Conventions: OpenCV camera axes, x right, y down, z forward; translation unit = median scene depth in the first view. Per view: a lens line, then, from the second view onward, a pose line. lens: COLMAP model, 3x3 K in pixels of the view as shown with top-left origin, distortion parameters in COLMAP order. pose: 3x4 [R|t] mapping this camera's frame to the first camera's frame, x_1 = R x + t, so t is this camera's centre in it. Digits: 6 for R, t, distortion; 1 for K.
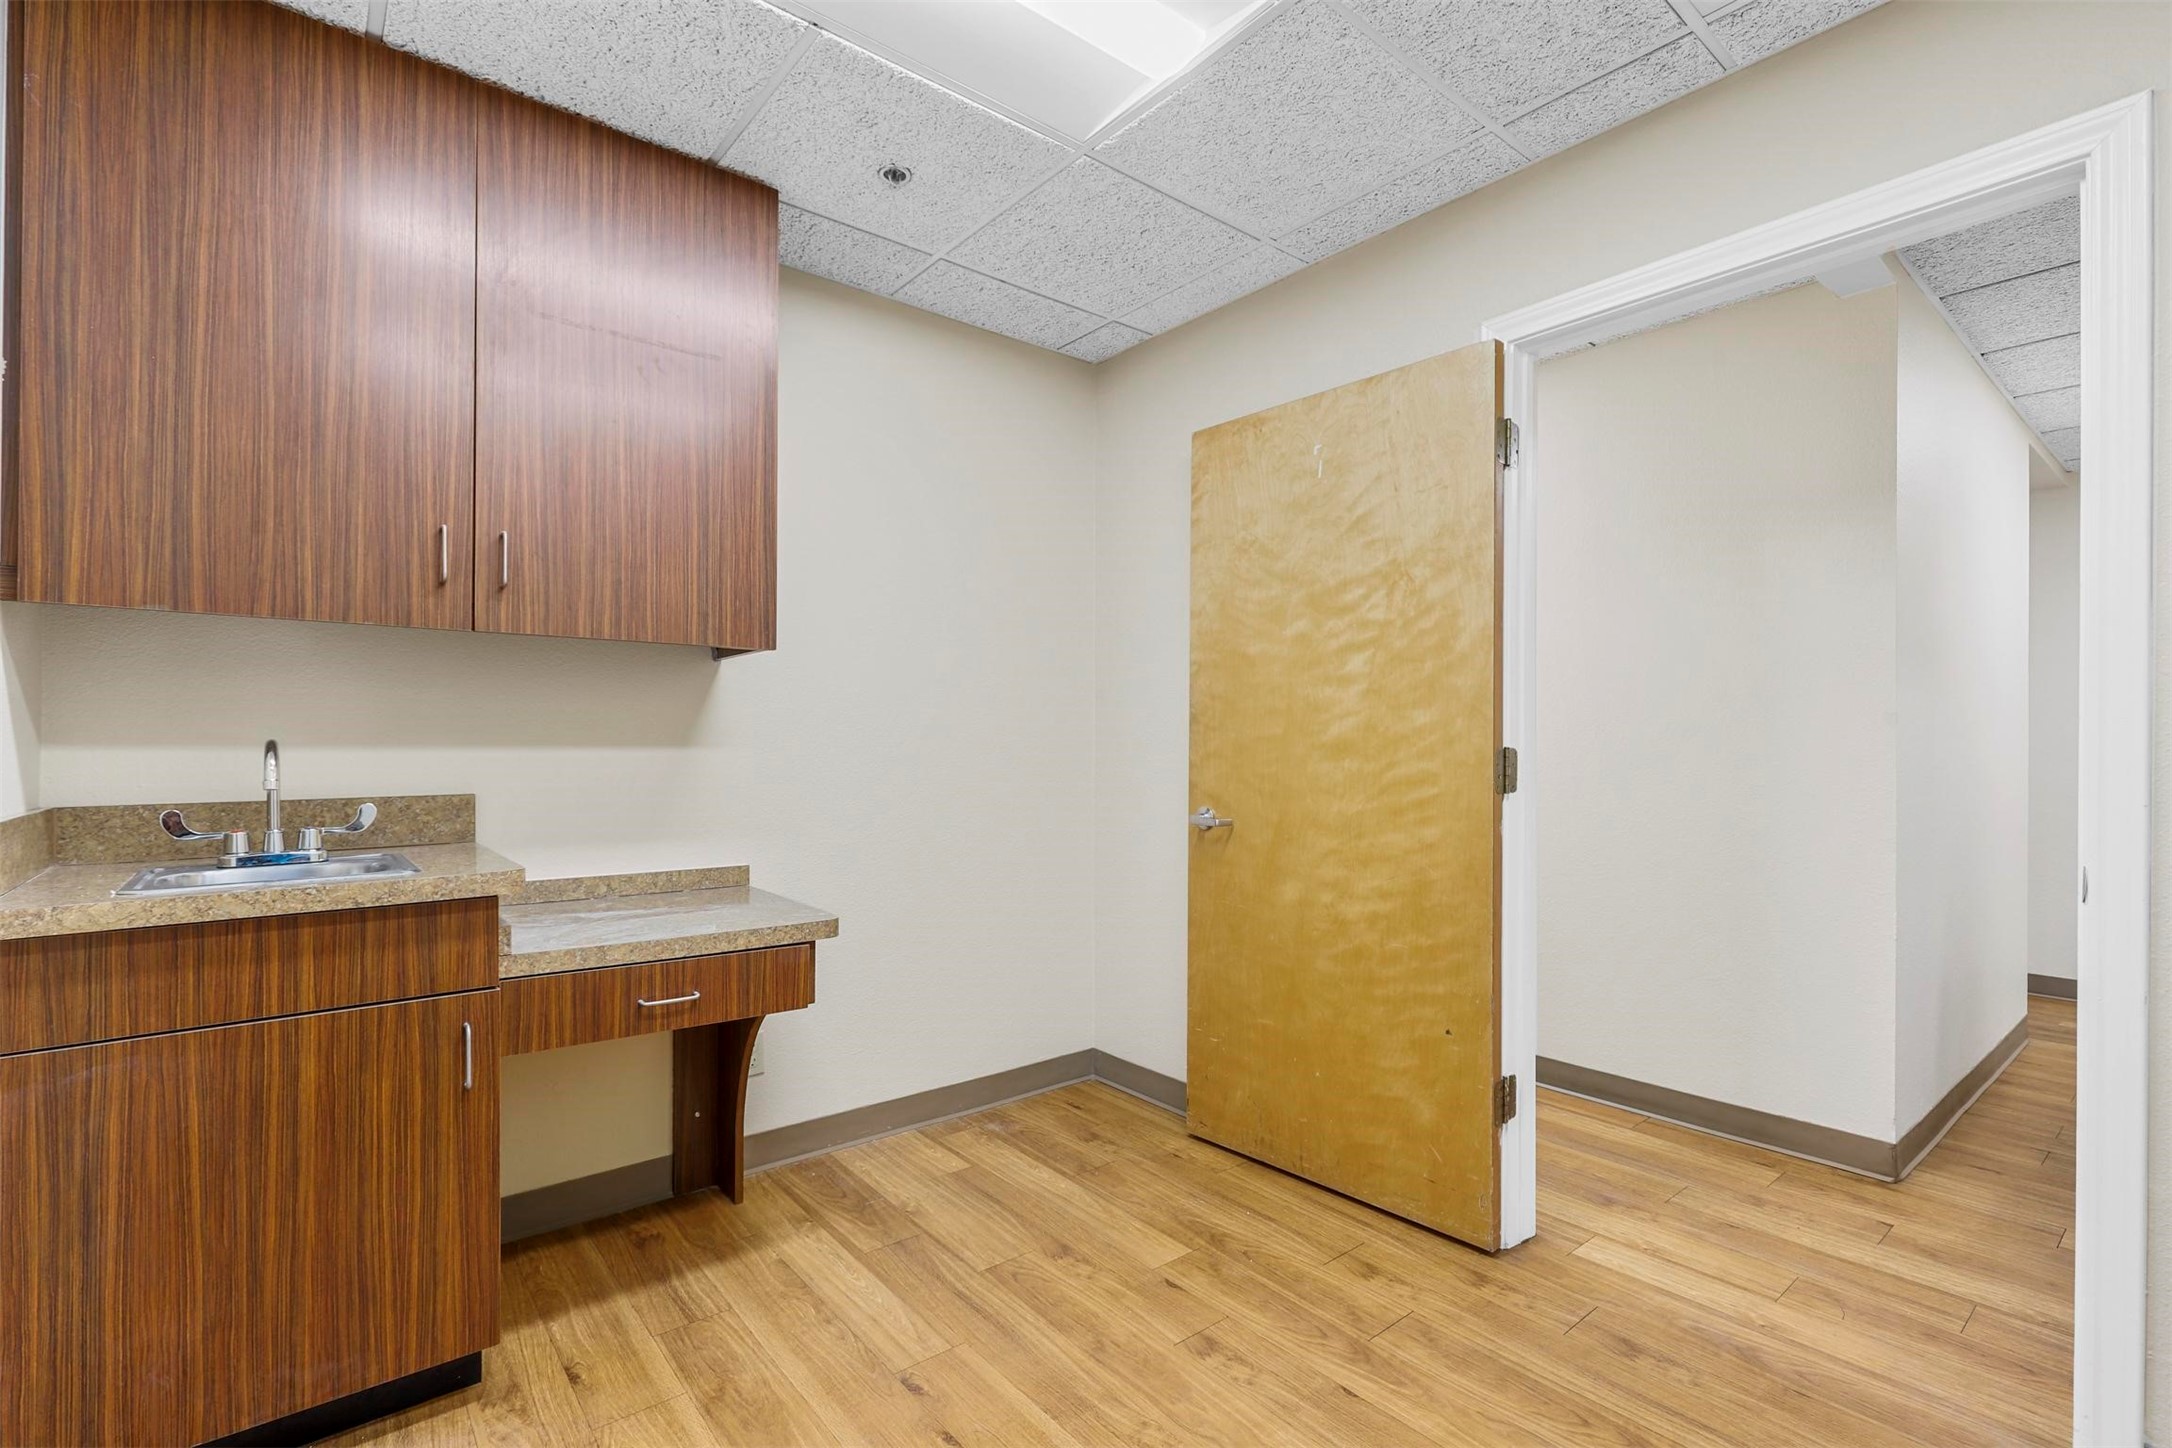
lens RADIAL K [[992.4, 0, 1090.8], [0, 992.4, 736.1], [0, 0, 1]] dist [-0.000213, -0.000391]
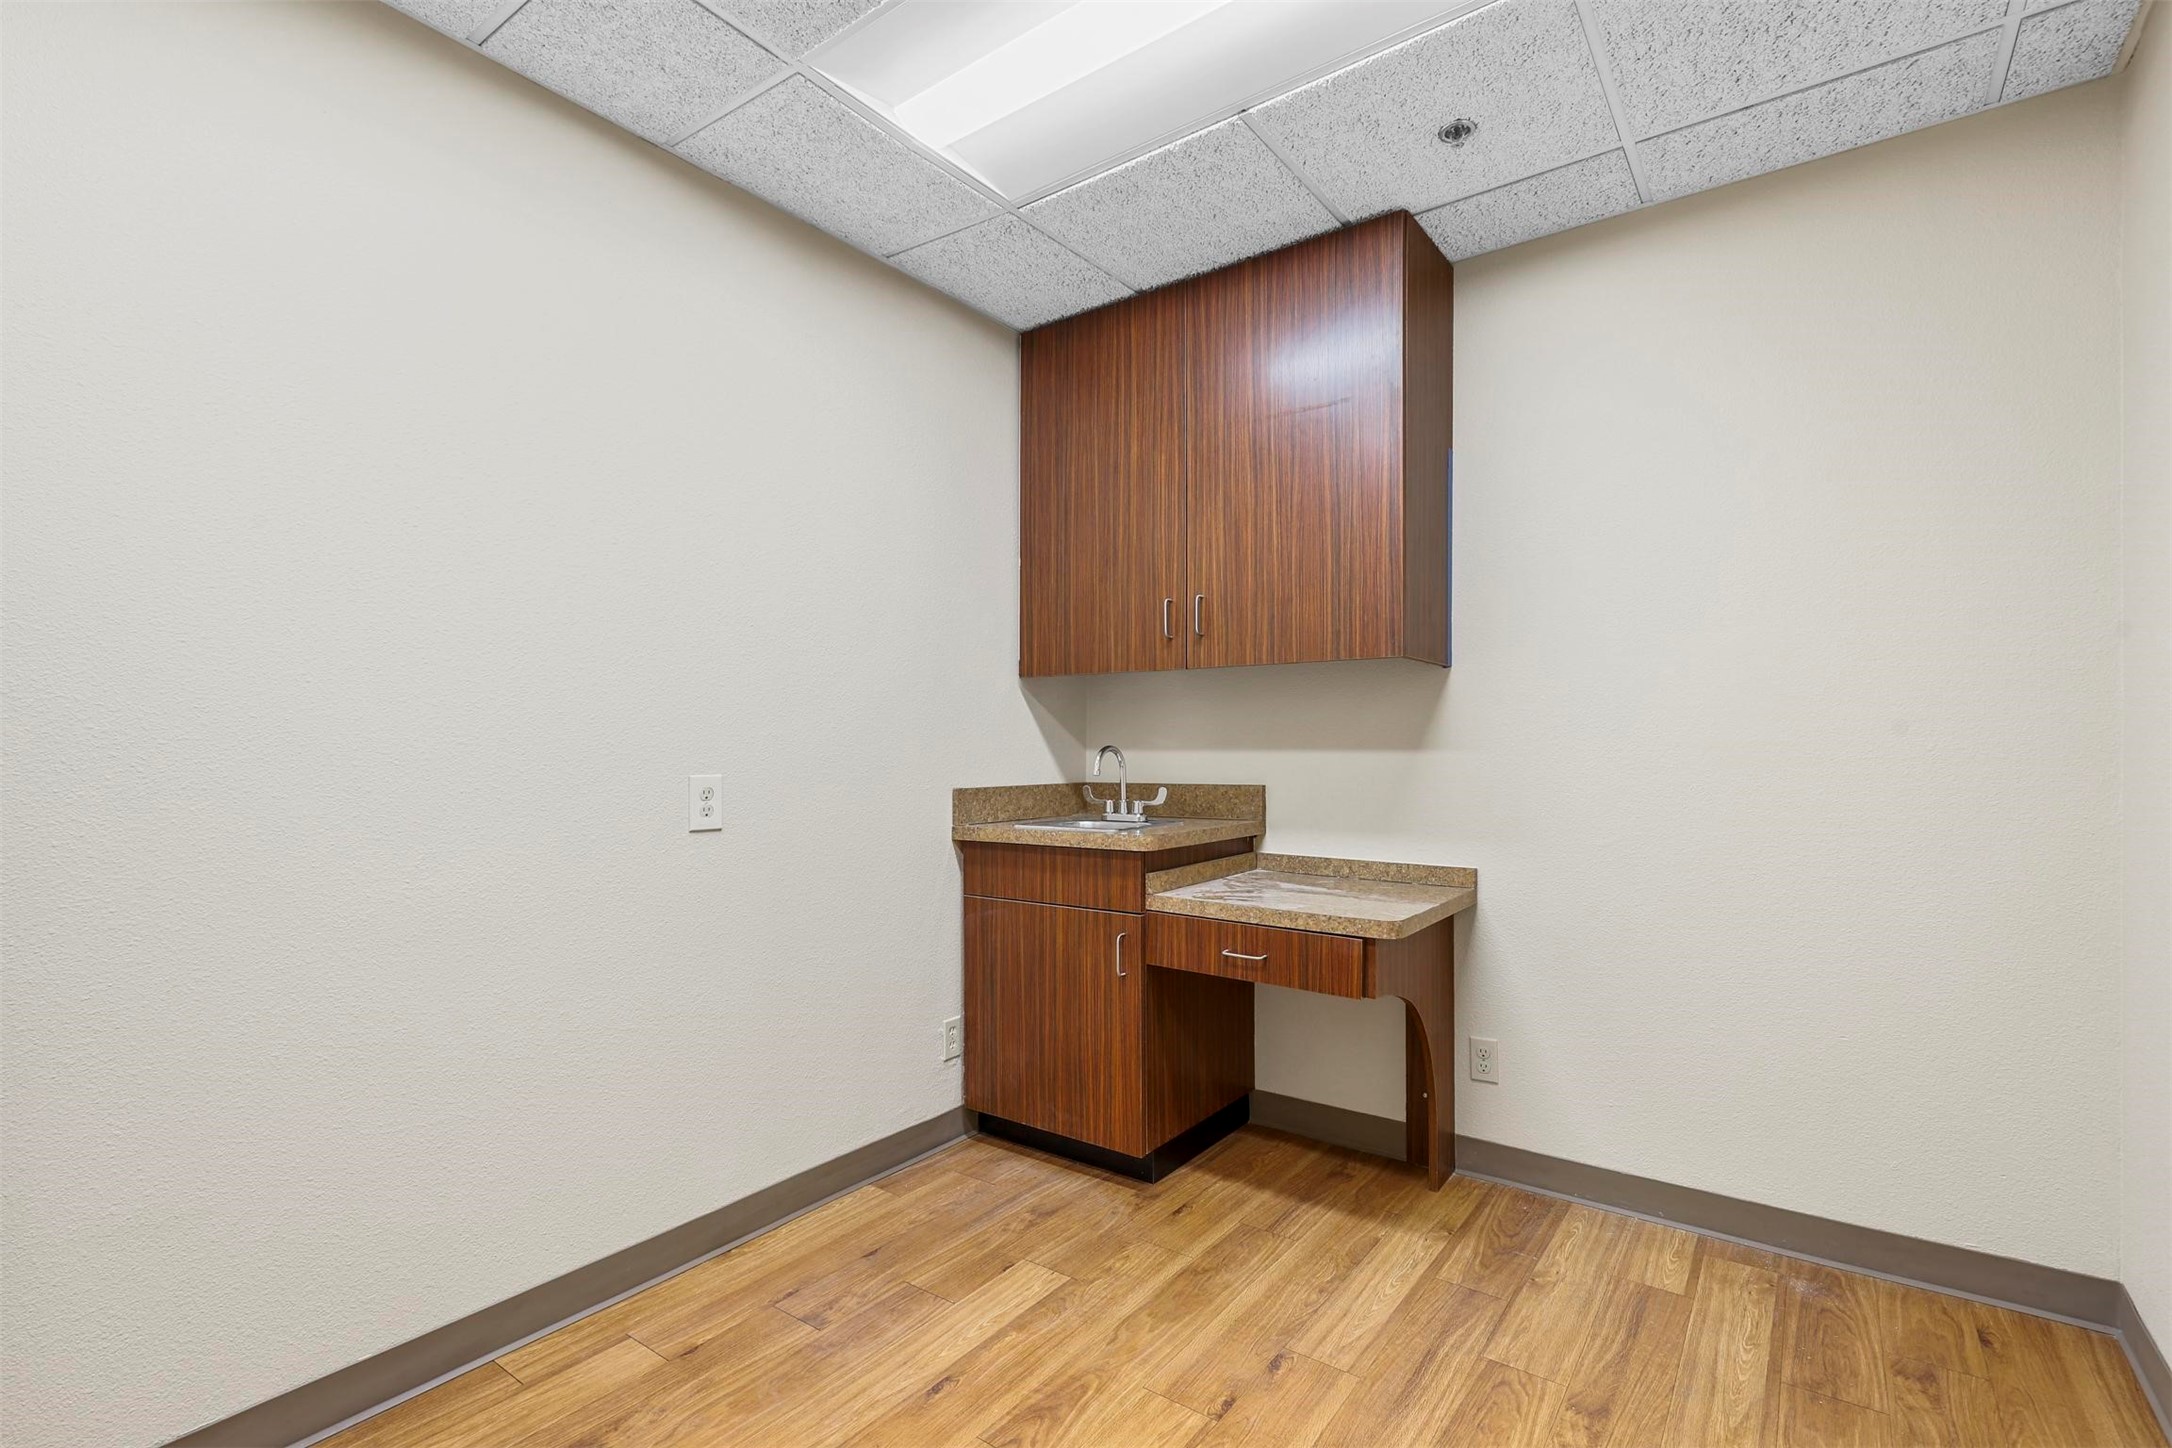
lens RADIAL K [[988.6, 0, 1075.5], [0, 988.6, 746.2], [0, 0, 1]] dist [-0.000031, -0.000157]
pose [[0.235546, -0.003792, -0.971856, 0.660845], [0.009762, 0.999951, -0.001536, 0.005356], [0.971814, -0.009126, 0.235571, 0.468507]]
